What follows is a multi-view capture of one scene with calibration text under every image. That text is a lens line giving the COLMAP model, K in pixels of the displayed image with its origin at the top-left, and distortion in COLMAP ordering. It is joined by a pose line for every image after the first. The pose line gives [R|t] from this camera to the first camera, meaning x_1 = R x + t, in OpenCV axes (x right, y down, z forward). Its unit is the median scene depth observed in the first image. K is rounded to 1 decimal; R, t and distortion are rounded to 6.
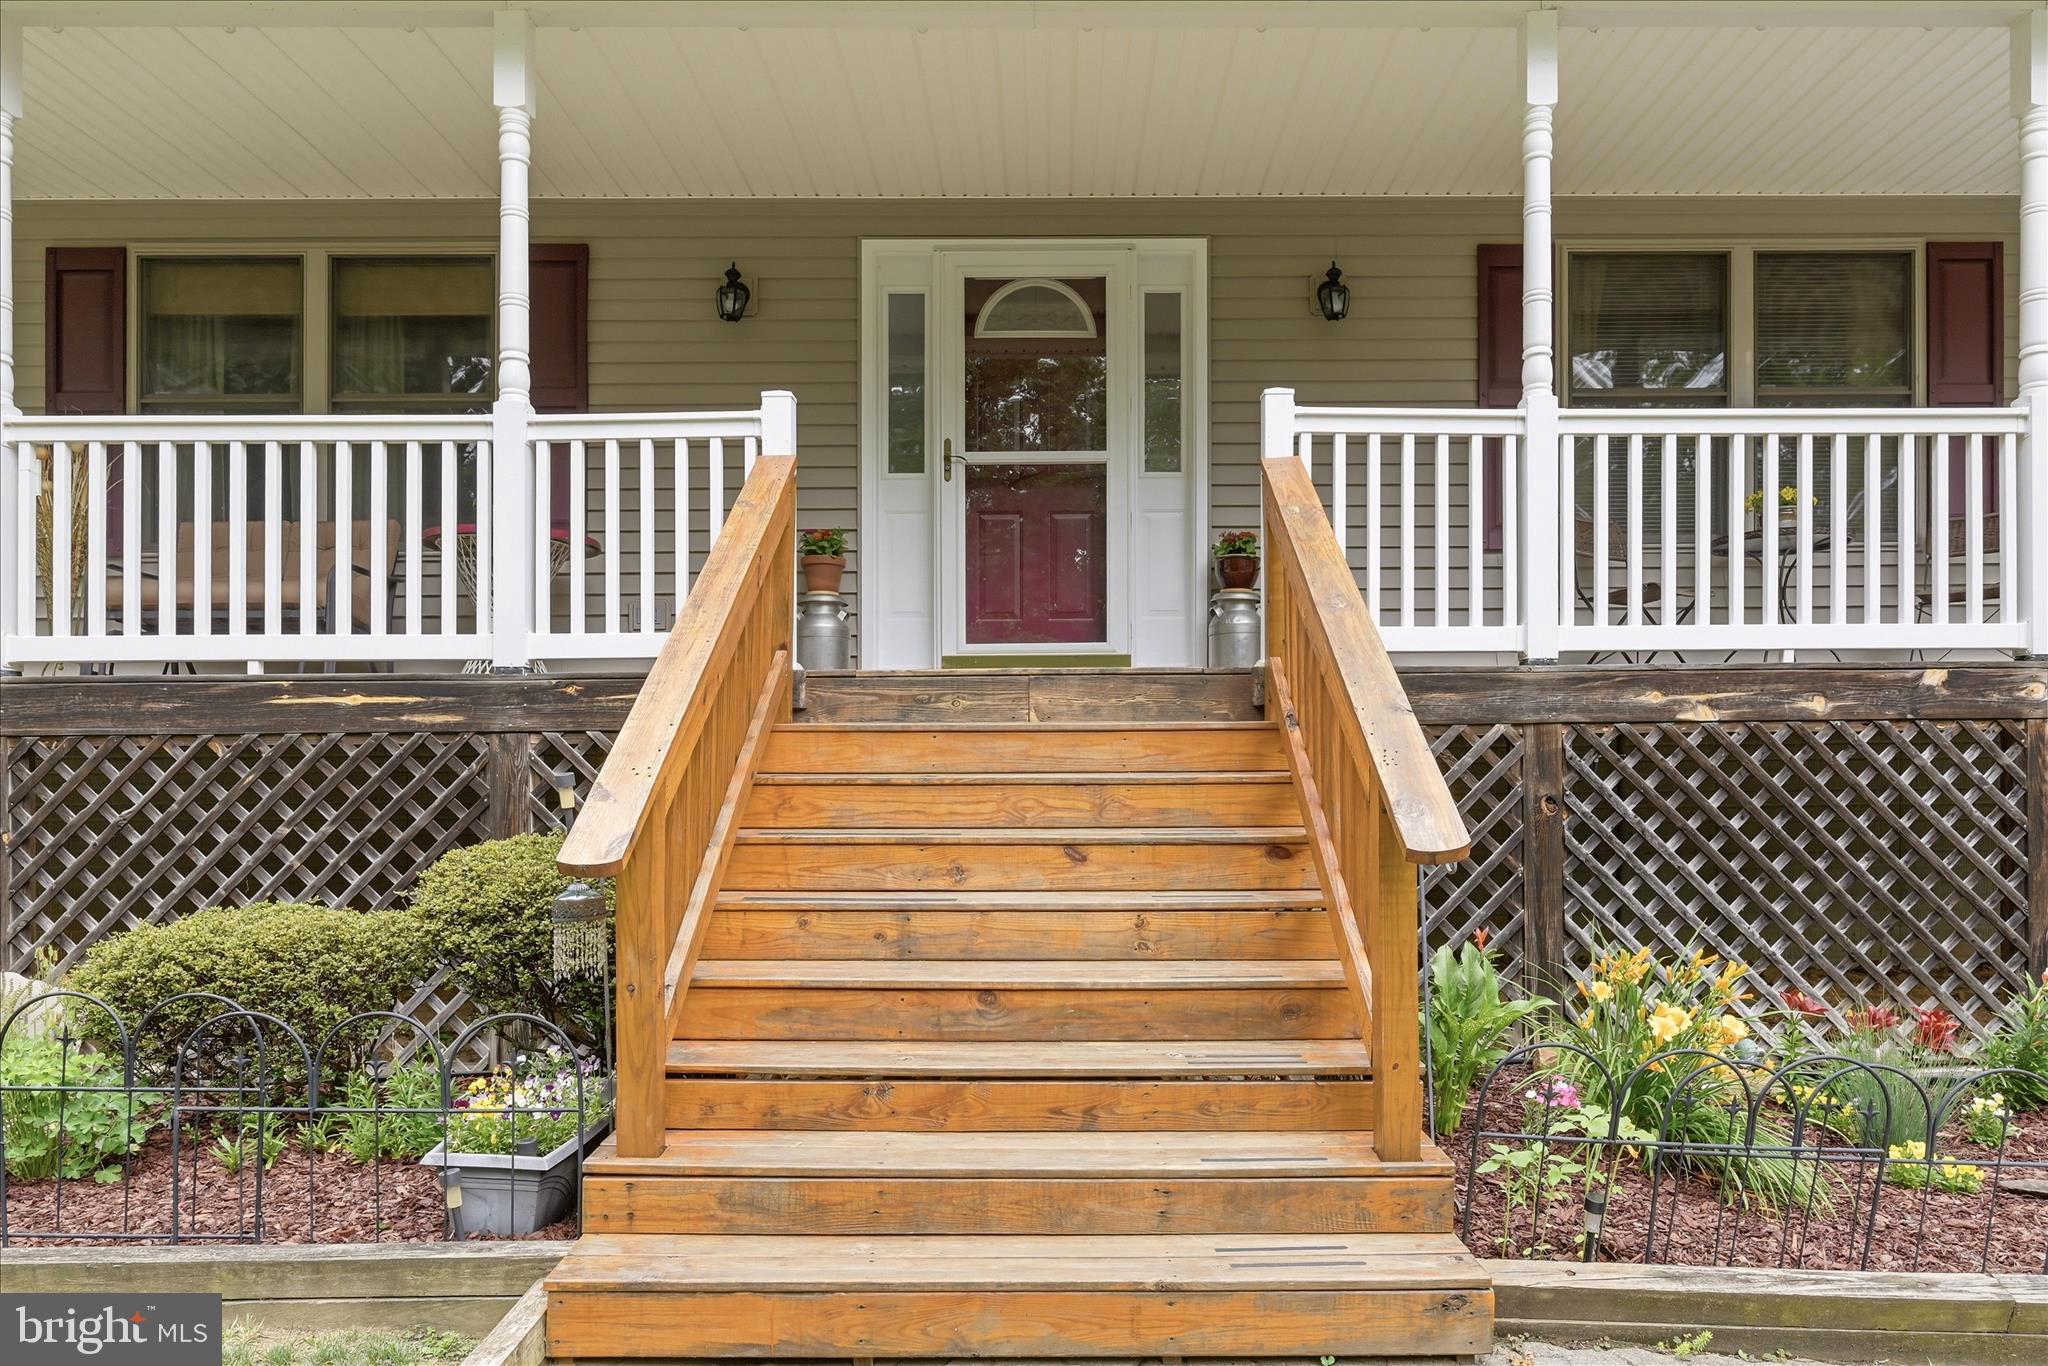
lens RADIAL K [[1009.5, 0, 1021.4], [0, 1009.5, 661.7], [0, 0, 1]] dist [-0.004492, 0.001258]
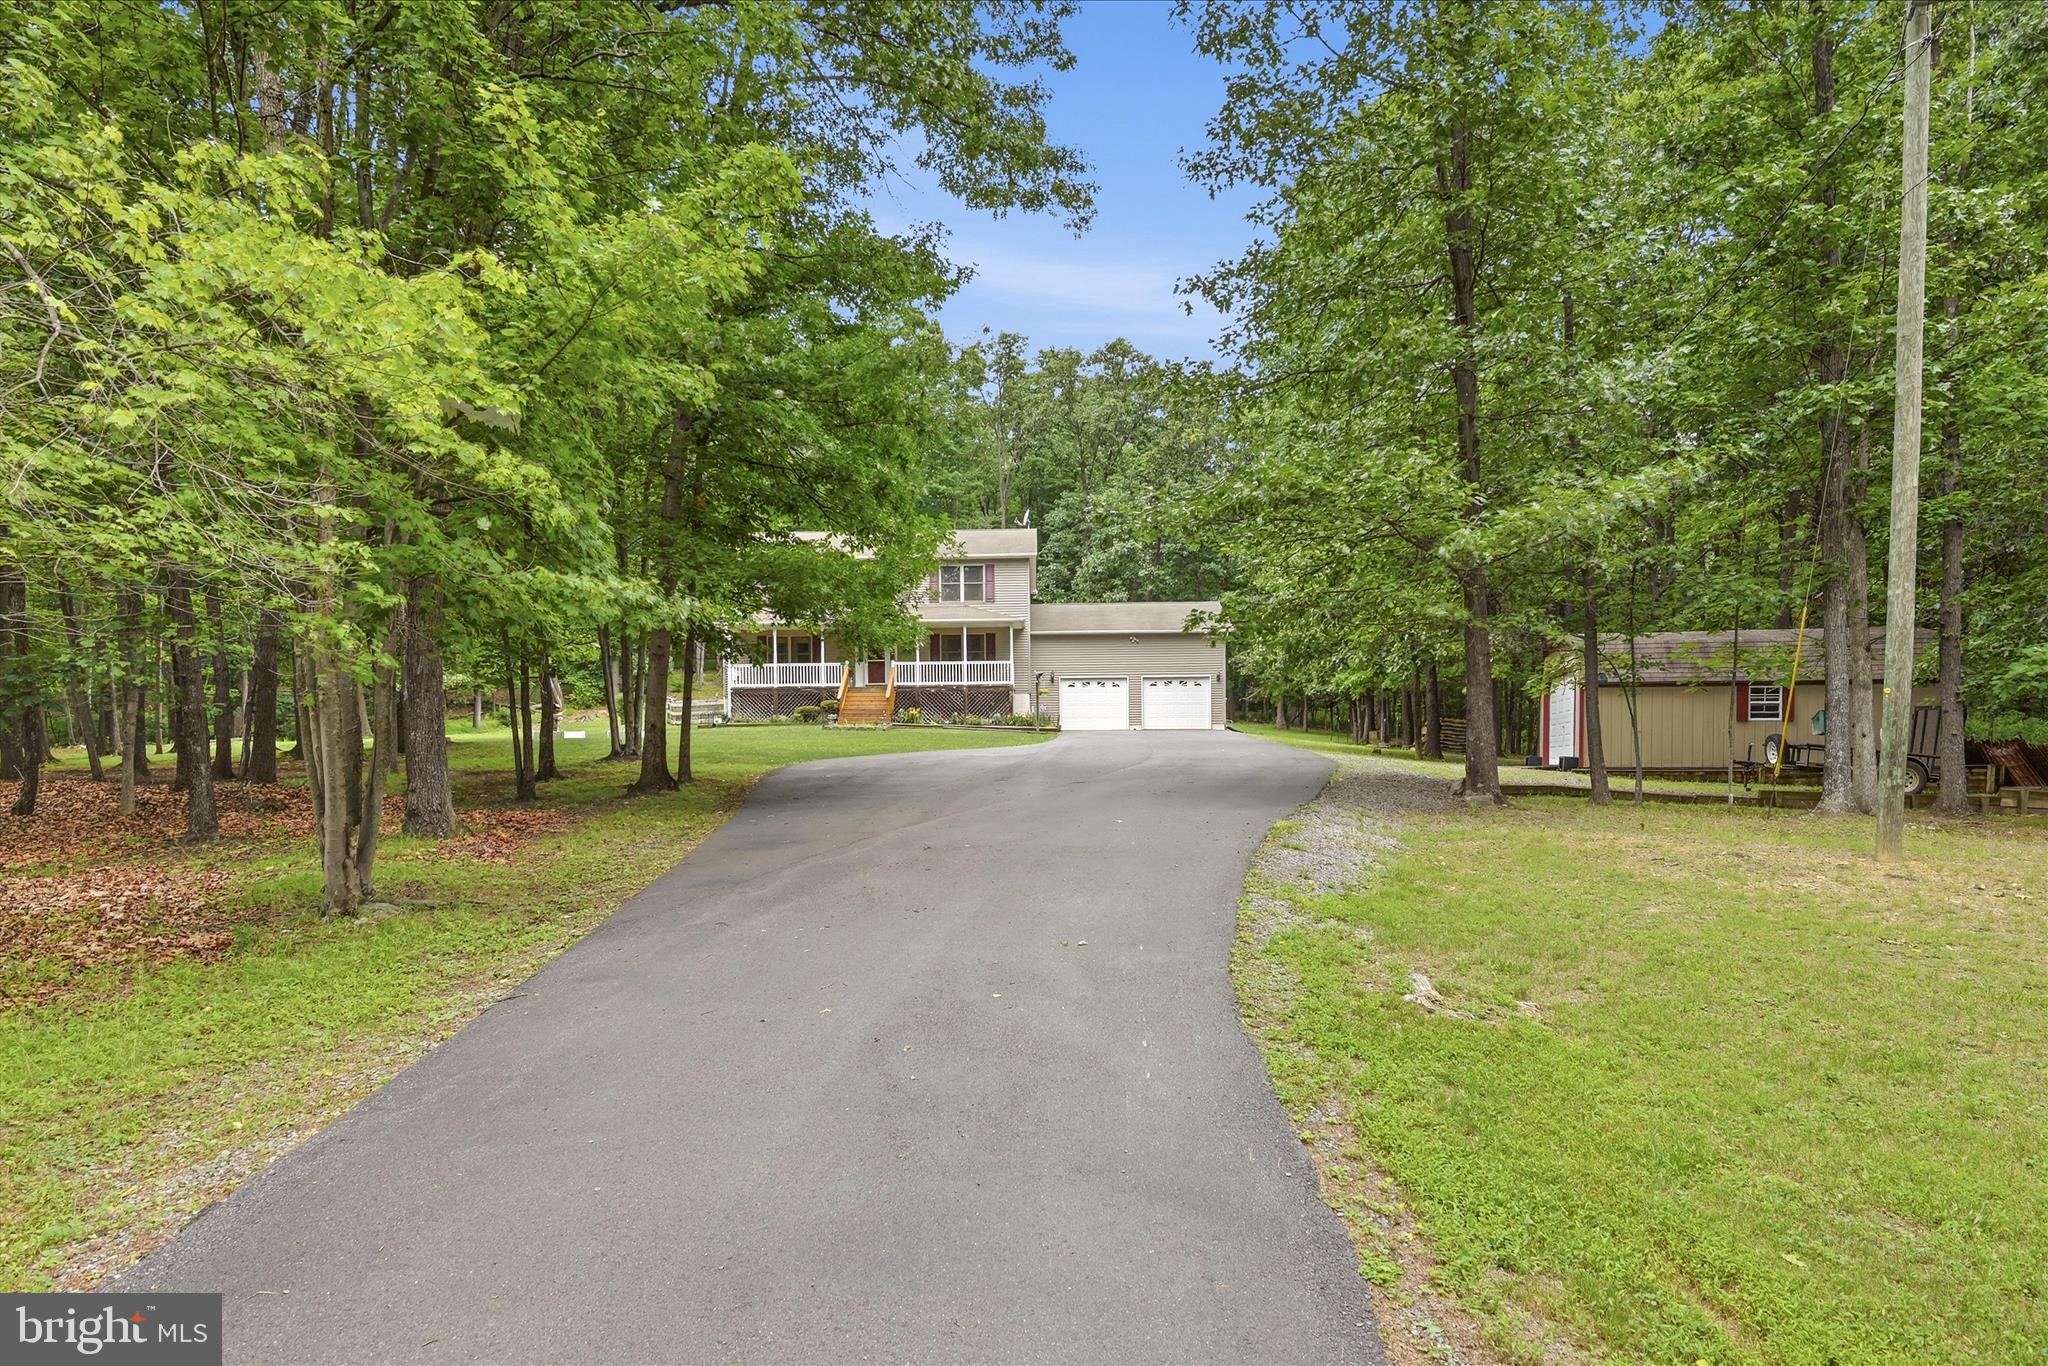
lens RADIAL K [[1009.5, 0, 1021.4], [0, 1009.5, 661.7], [0, 0, 1]] dist [-0.004492, 0.001258]
pose [[0.999717, -0.002641, -0.023647, 1.883611], [0.002344, 0.999918, -0.012587, -0.122245], [0.023678, 0.012528, 0.999641, -9.786445]]
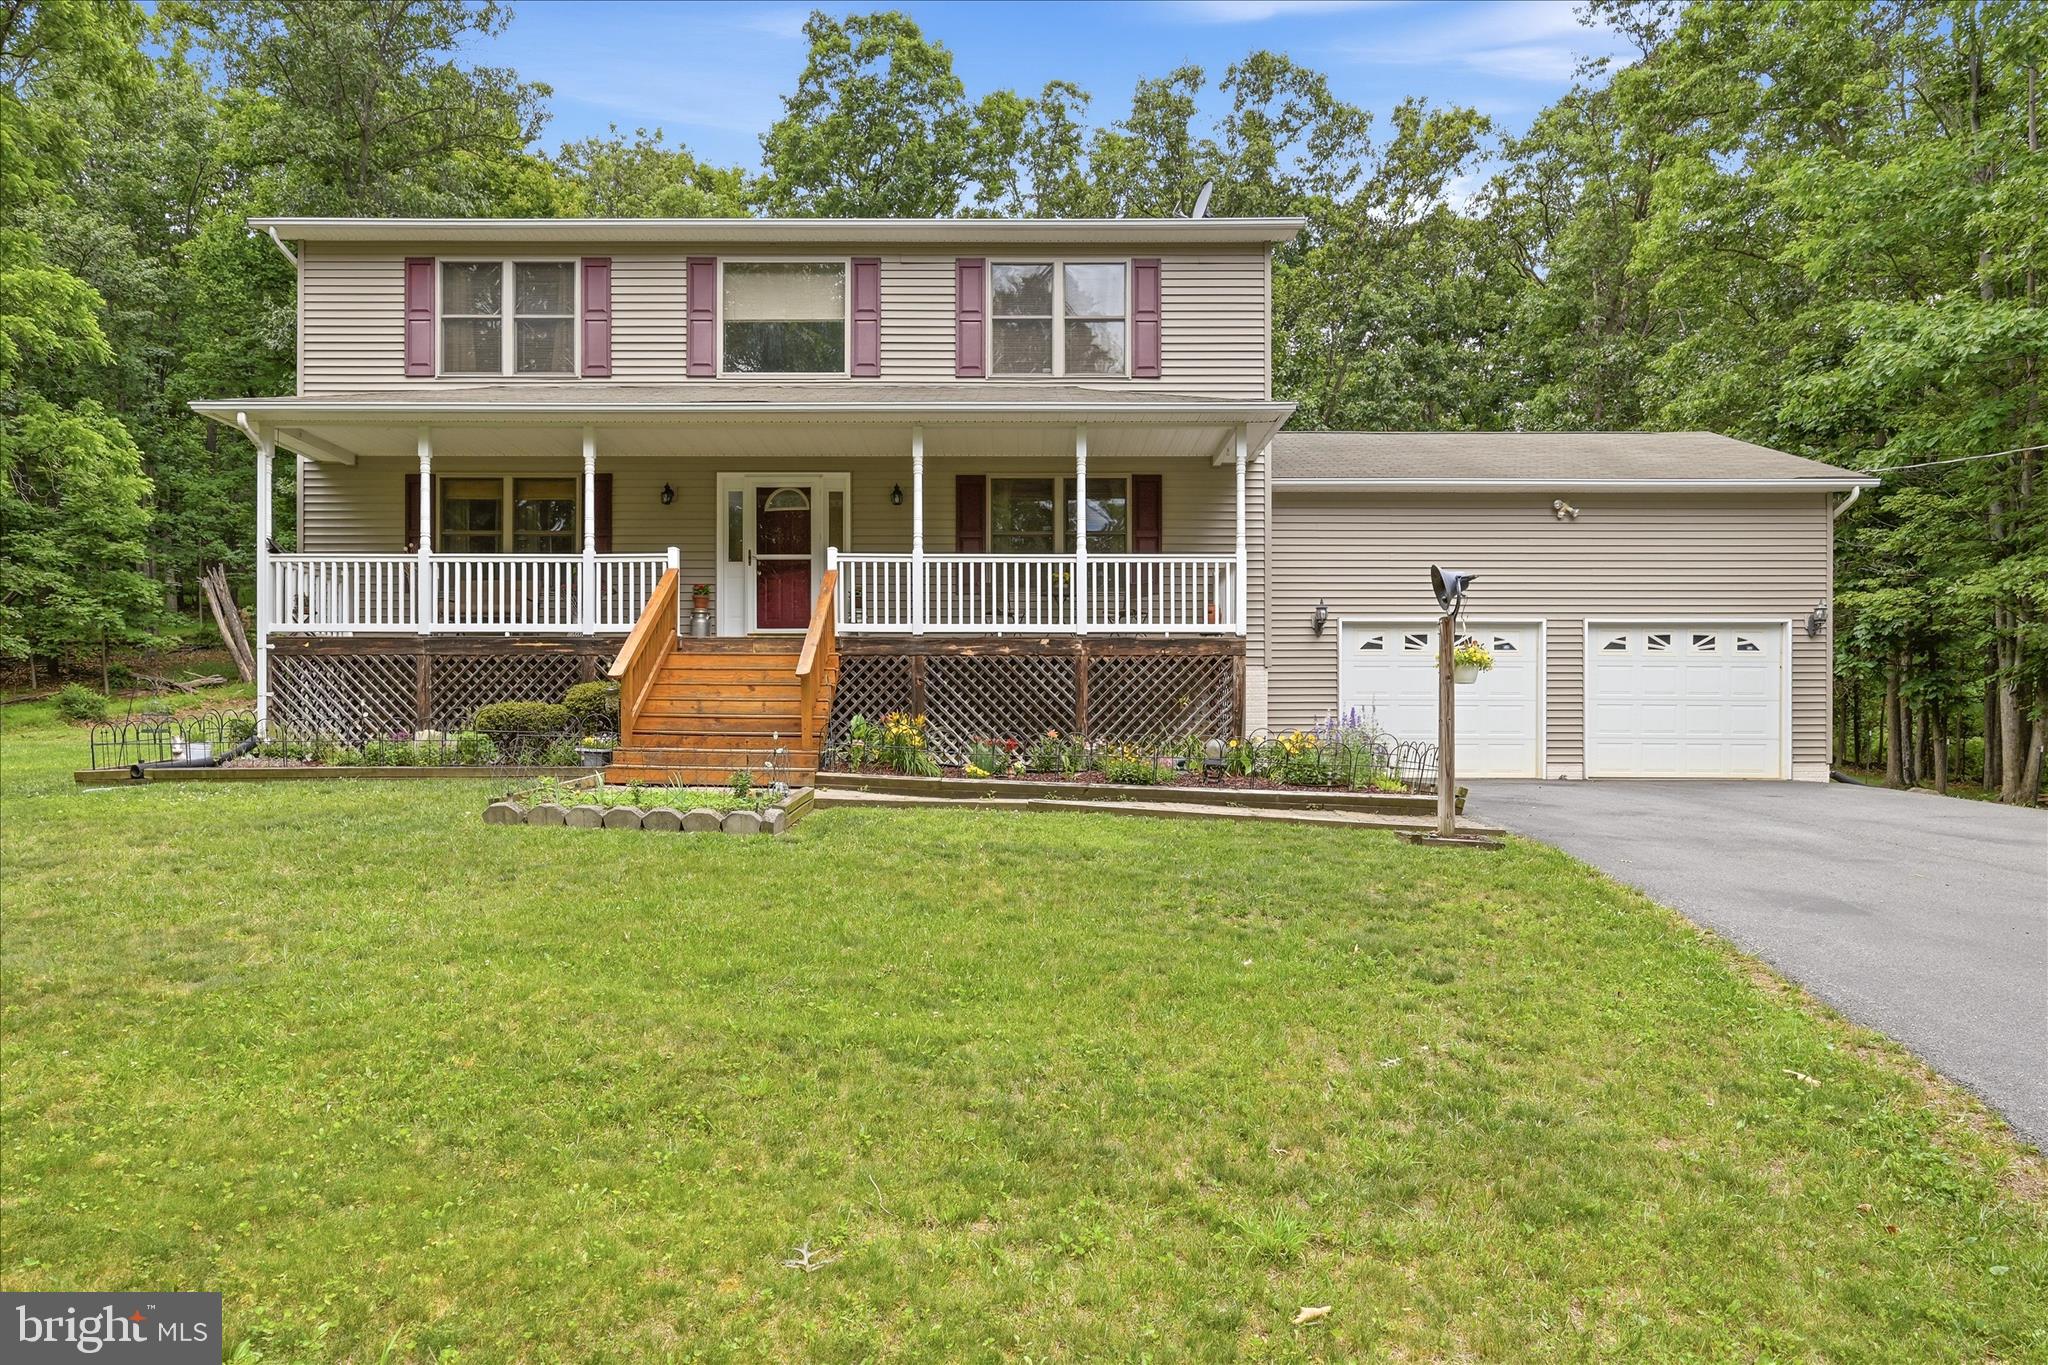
lens RADIAL K [[1009.5, 0, 1021.4], [0, 1009.5, 661.2], [0, 0, 1]] dist [-0.004492, 0.001258]
pose [[0.999865, 0.008741, -0.013931, 0.881144], [-0.008563, 0.999882, 0.012776, 0.036276], [0.014041, -0.012655, 0.999821, -2.108820]]
